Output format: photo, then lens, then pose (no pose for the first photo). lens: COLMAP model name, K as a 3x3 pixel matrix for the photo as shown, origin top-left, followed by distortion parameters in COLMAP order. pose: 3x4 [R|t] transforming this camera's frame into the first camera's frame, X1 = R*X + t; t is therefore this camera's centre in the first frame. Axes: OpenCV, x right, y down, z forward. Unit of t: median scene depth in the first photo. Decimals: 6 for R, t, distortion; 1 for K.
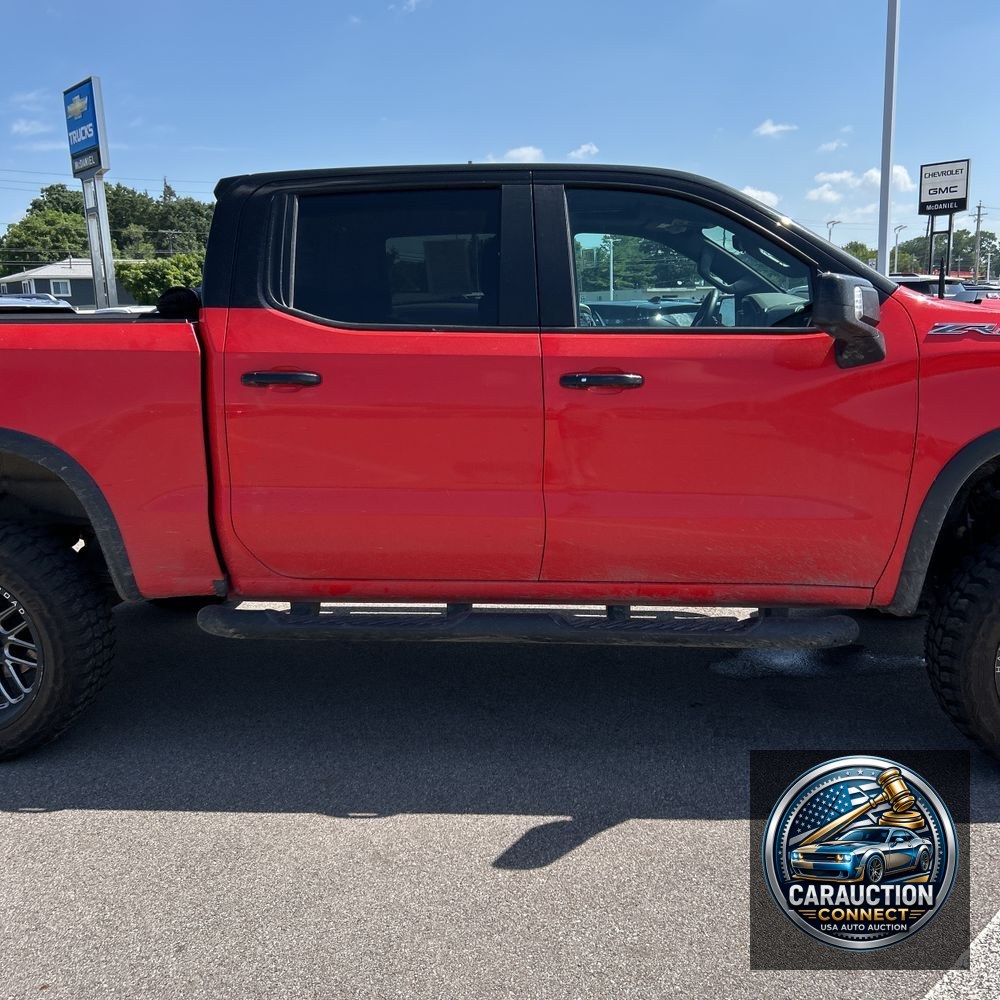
lens RADIAL K [[1003.7, 0, 510.4], [0, 1003.7, 531.5], [0, 0, 1]] dist [0.046367, -0.030956]
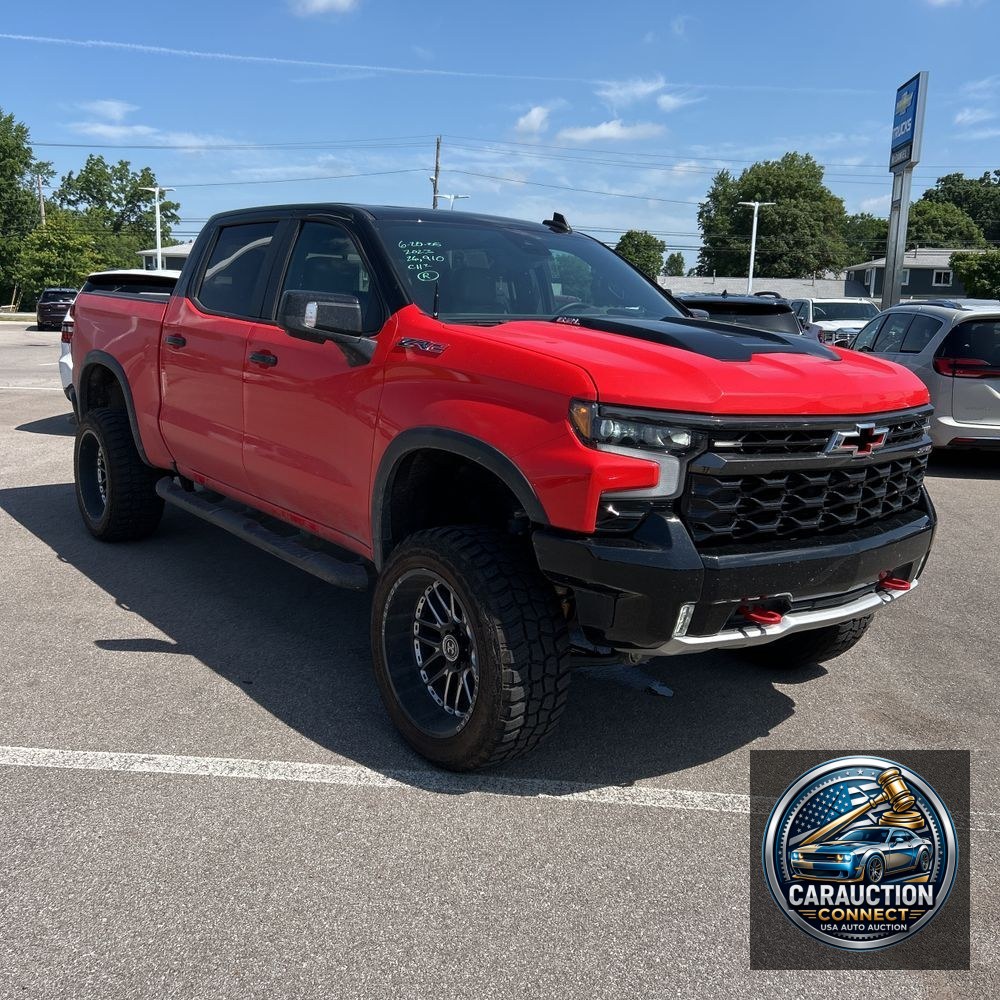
lens RADIAL K [[1003.7, 0, 510.4], [0, 1003.7, 531.5], [0, 0, 1]] dist [0.046367, -0.030956]
pose [[0.680909, 0.210859, -0.701356, 0.118049], [-0.203343, 0.974435, 0.095544, -0.010295], [0.703572, 0.077559, 0.706378, 0.022792]]
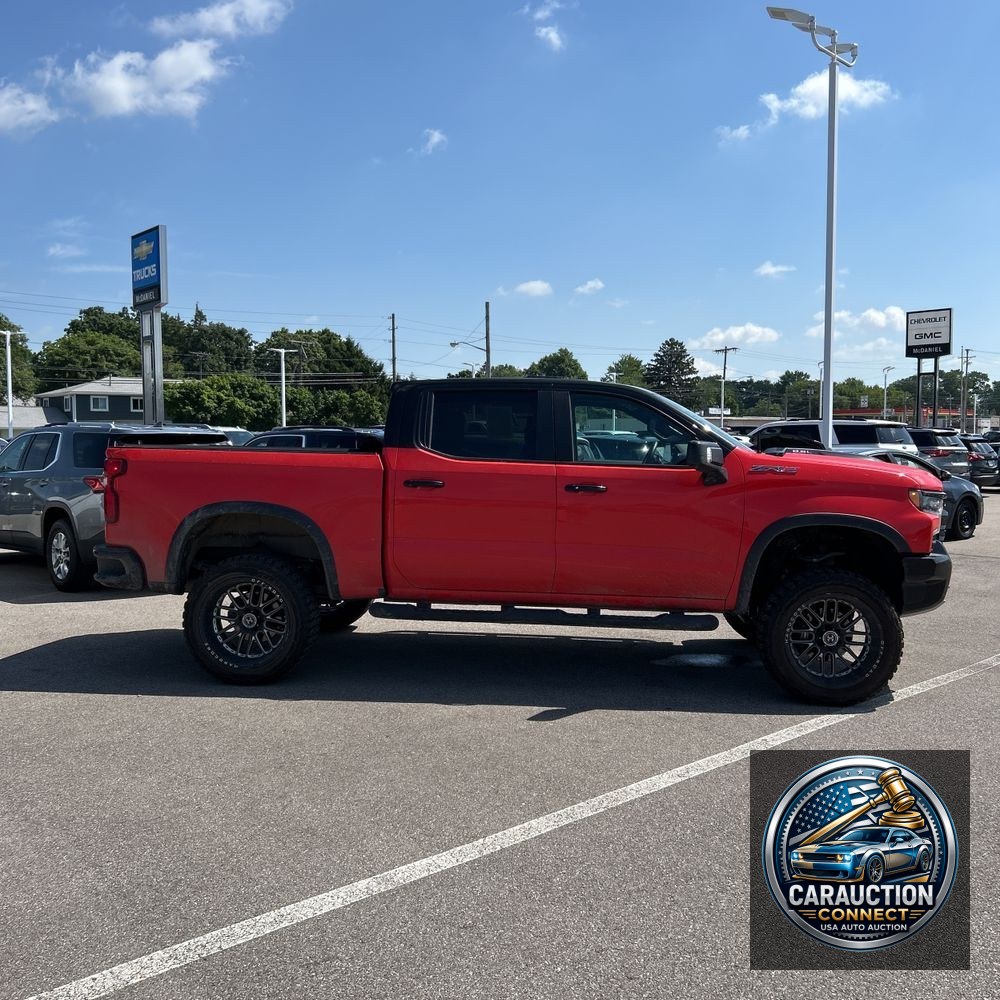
lens RADIAL K [[1001.2, 0, 497.8], [0, 1001.2, 543.6], [0, 0, 1]] dist [0.097140, -0.174358]
pose [[0.999466, 0.028562, -0.015886, -0.004165], [-0.030088, 0.993907, -0.106034, 0.014738], [0.012760, 0.106456, 0.994236, -0.082090]]
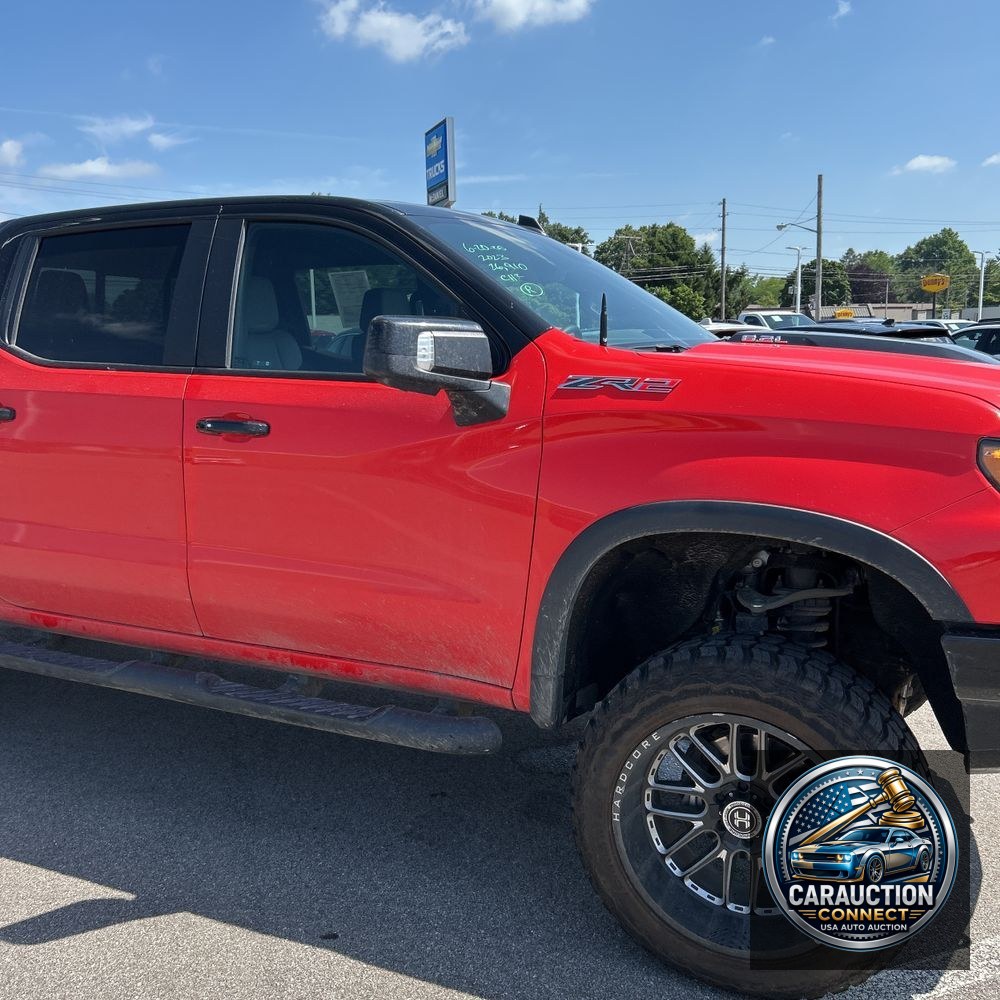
lens RADIAL K [[1014.9, 0, 492.7], [0, 1014.9, 517.7], [0, 0, 1]] dist [0.019035, 0.005993]
pose [[0.930072, 0.071760, -0.360300, 0.056377], [-0.083301, 0.996386, -0.016584, -0.006240], [0.357808, 0.045438, 0.932689, 0.018969]]
